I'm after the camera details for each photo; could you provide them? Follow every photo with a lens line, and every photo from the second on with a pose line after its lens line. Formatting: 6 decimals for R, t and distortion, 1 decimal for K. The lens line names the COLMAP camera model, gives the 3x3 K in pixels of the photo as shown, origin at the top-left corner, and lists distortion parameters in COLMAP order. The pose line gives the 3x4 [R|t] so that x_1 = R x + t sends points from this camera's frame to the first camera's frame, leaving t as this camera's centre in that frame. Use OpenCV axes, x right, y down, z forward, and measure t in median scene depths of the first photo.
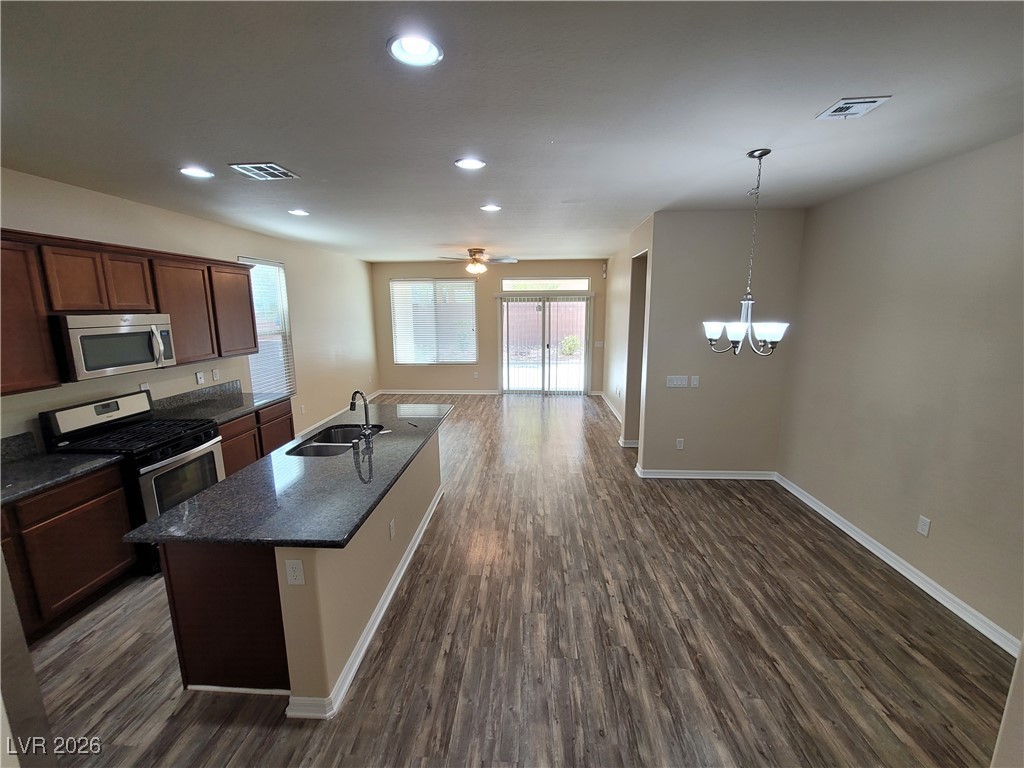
lens RADIAL K [[419.7, 0, 509.6], [0, 419.7, 383.1], [0, 0, 1]] dist [-0.008748, 0.002625]
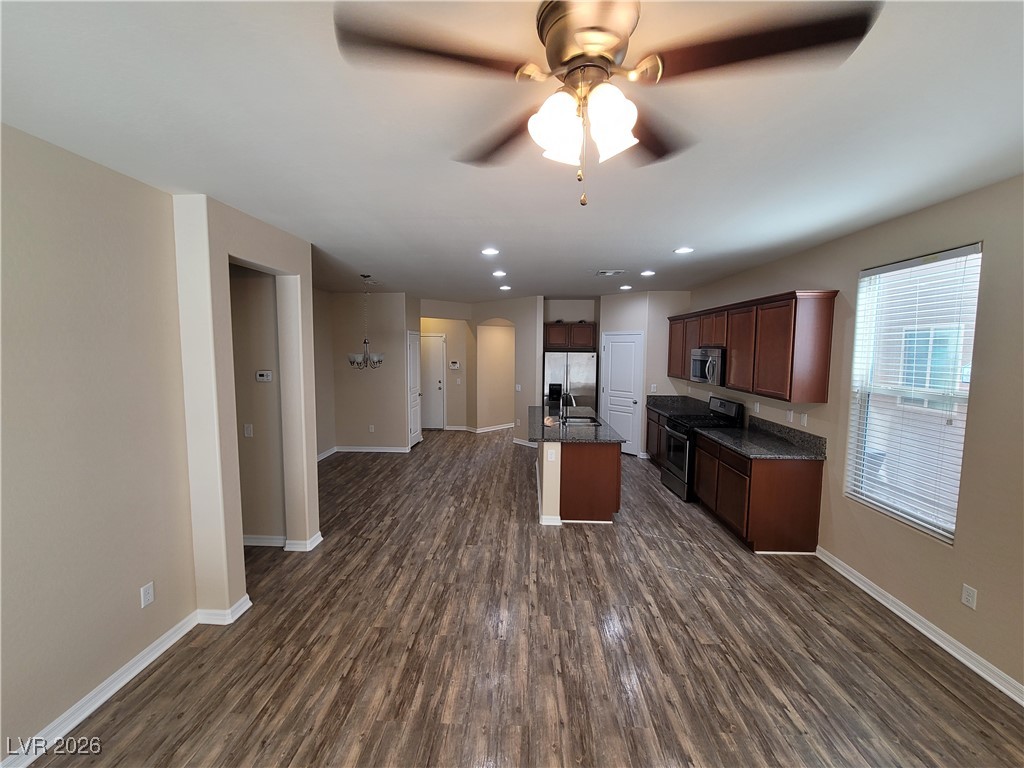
lens RADIAL K [[419.7, 0, 509.0], [0, 419.7, 384.0], [0, 0, 1]] dist [-0.008748, 0.002625]
pose [[-0.999905, 0.001904, -0.013660, -0.084687], [-0.001812, 0.963715, 0.266926, -0.422067], [0.013673, 0.266925, -0.963620, 2.334838]]
